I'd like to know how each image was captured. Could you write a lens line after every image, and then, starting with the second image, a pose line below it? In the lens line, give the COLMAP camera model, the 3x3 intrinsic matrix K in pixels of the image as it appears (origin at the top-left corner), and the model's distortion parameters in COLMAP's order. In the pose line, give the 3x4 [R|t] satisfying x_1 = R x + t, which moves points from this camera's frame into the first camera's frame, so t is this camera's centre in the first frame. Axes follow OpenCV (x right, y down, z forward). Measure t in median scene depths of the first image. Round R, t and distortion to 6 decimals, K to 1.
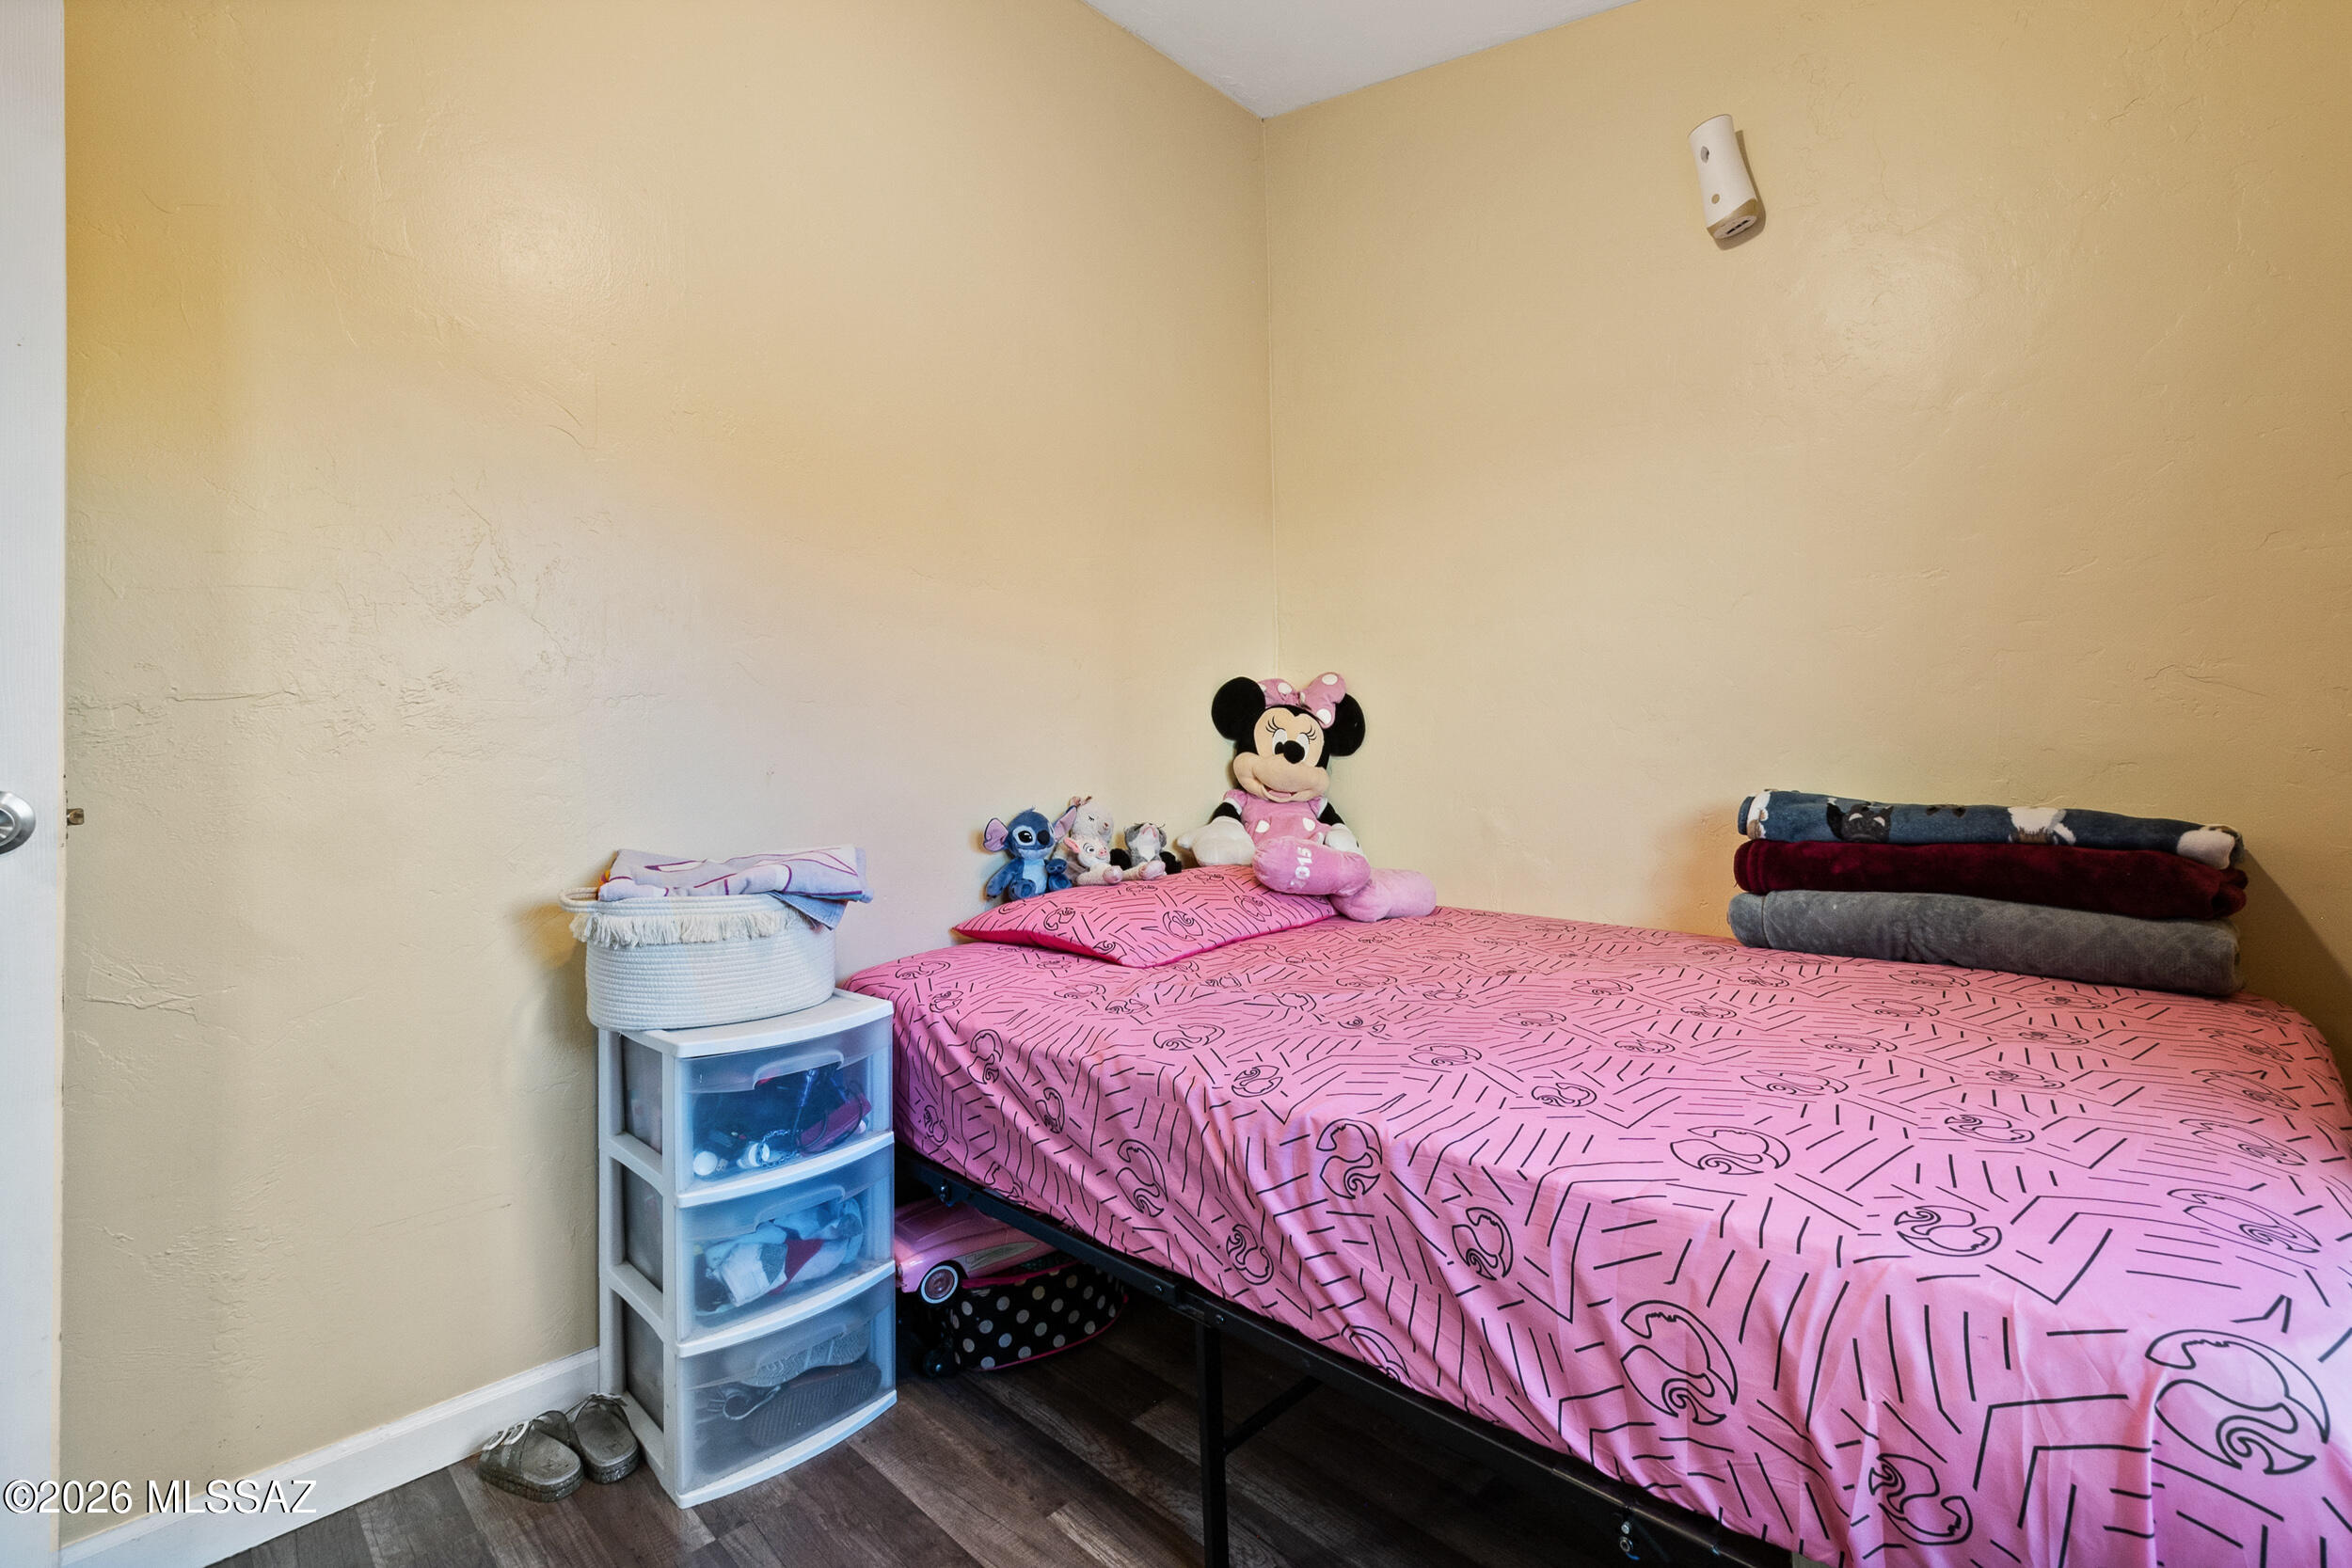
lens RADIAL K [[1055.1, 0, 1174.6], [0, 1055.1, 786.7], [0, 0, 1]] dist [-0.000224, -0.002006]
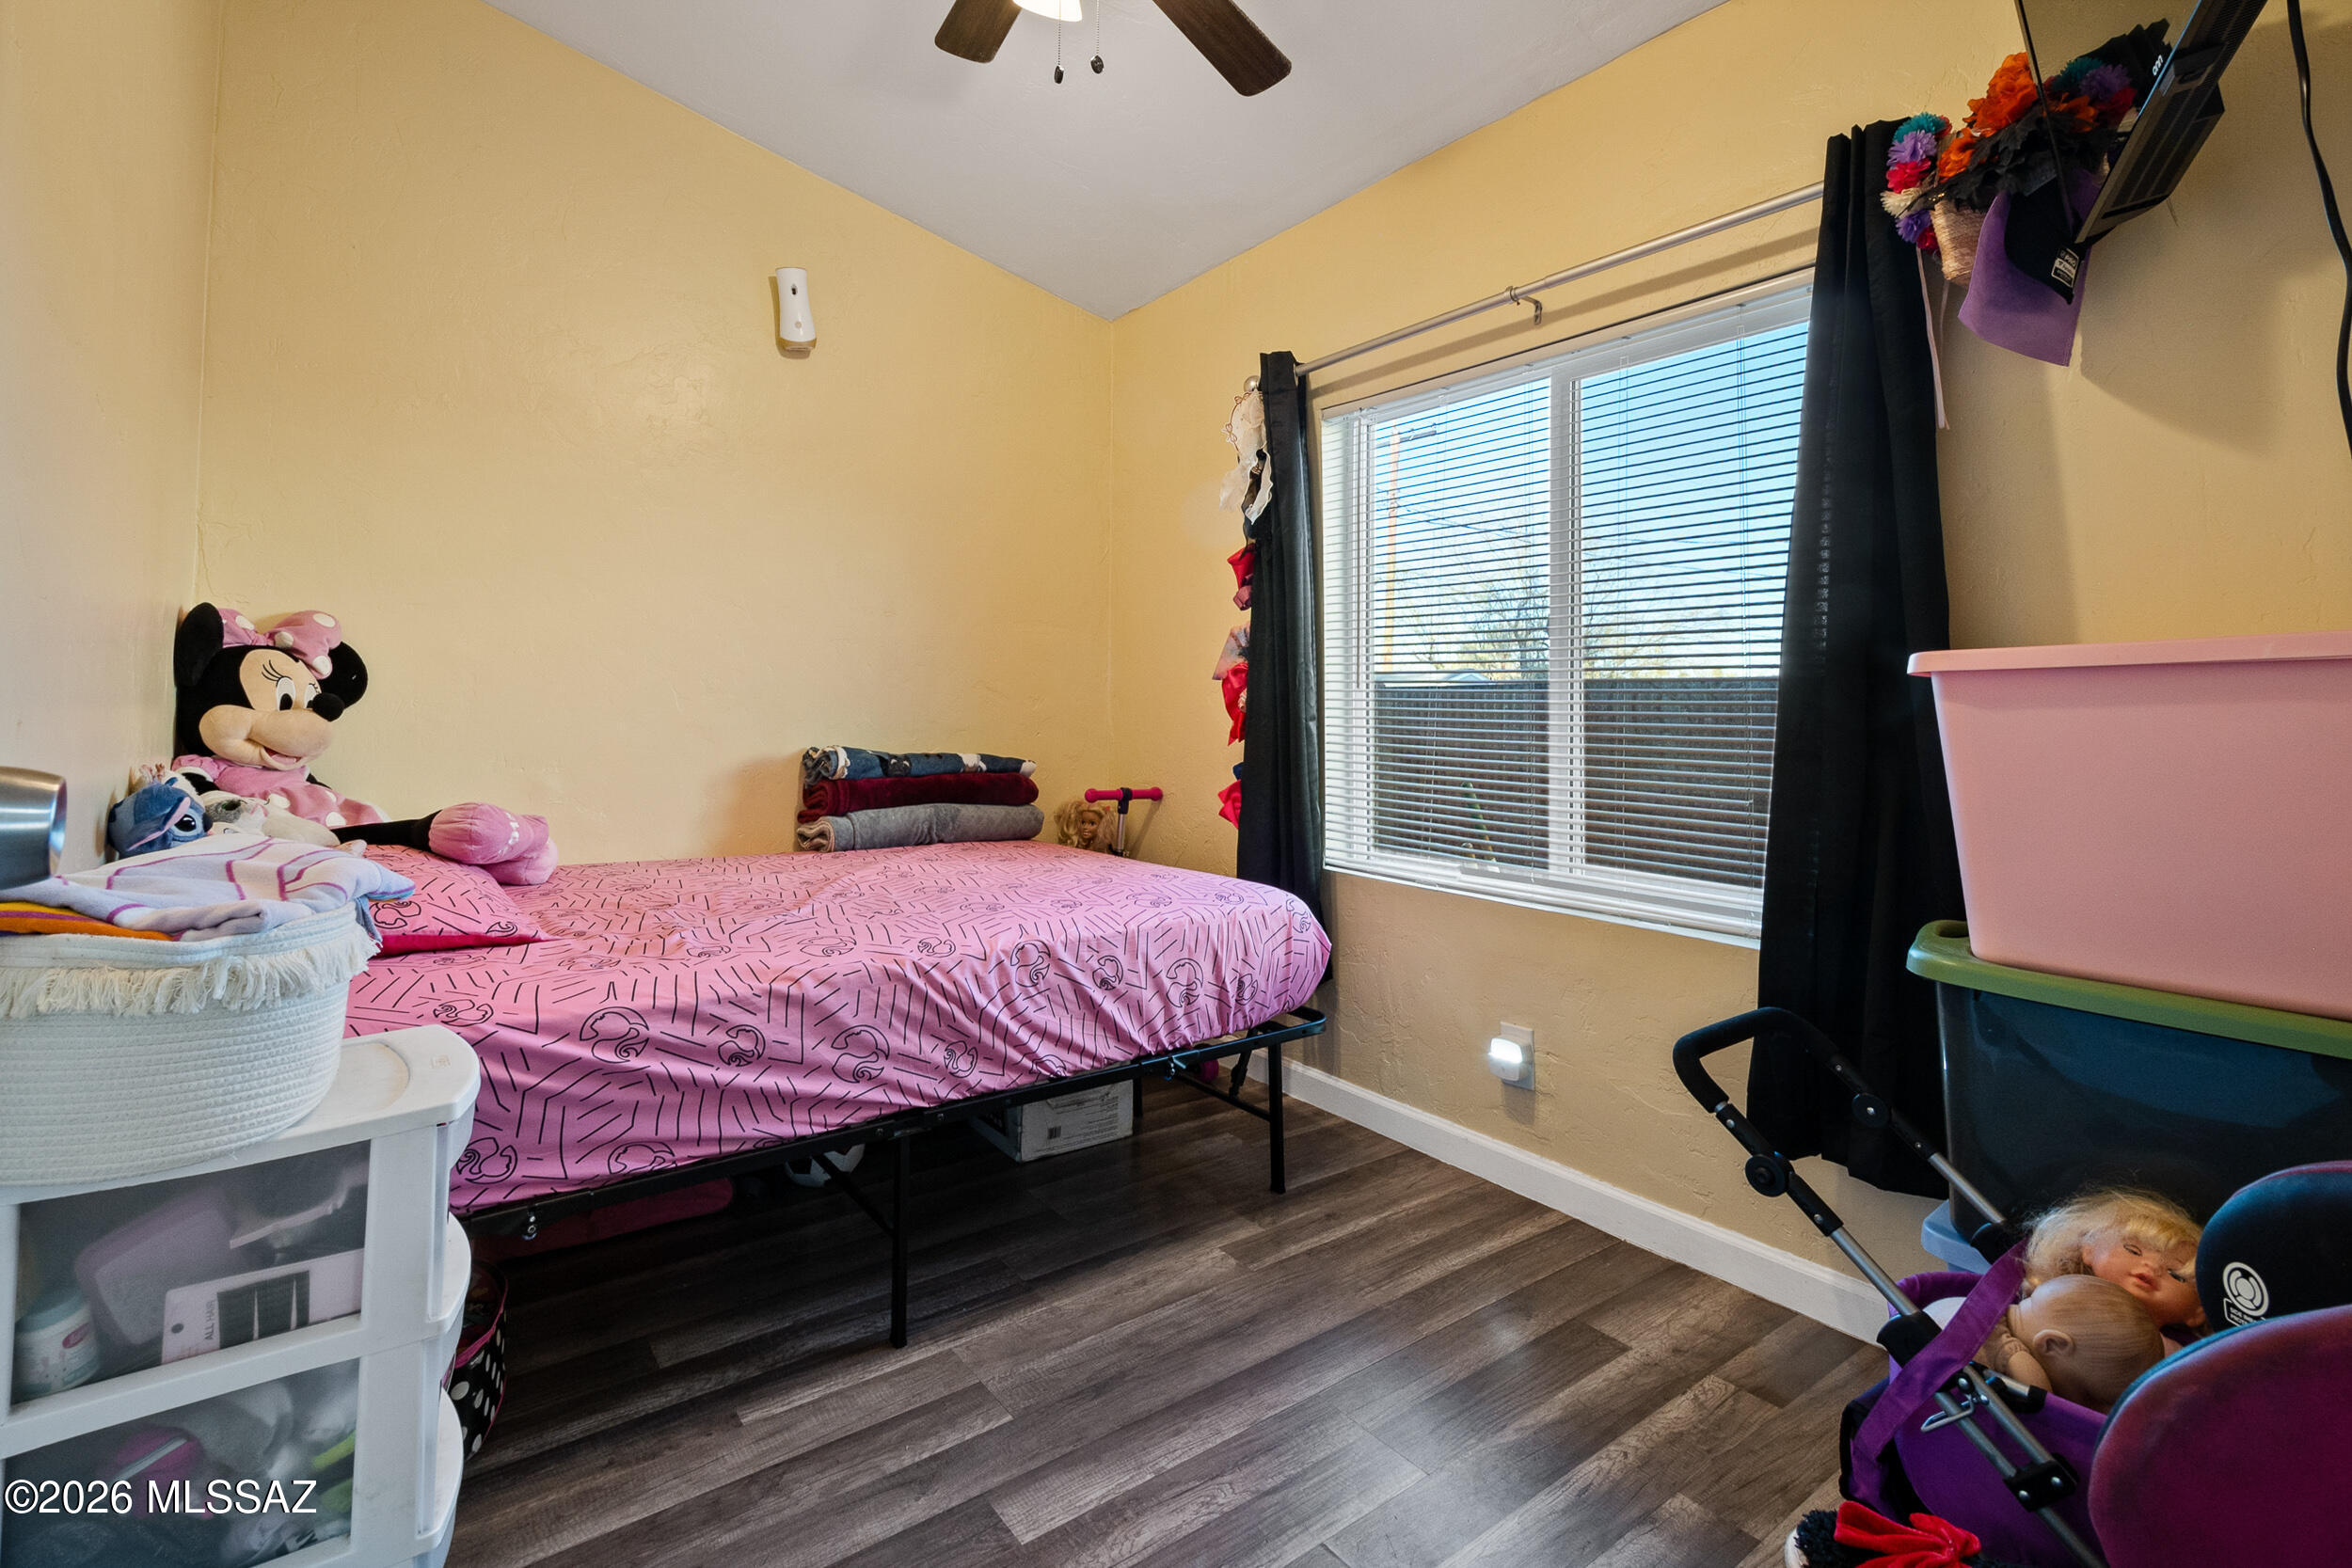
lens RADIAL K [[1055.1, 0, 1175.2], [0, 1055.1, 772.8], [0, 0, 1]] dist [-0.000224, -0.002006]
pose [[0.136591, -0.030383, 0.990161, -1.134502], [0.012865, 0.999500, 0.028895, 0.005074], [-0.990544, 0.008792, 0.136914, 0.425309]]
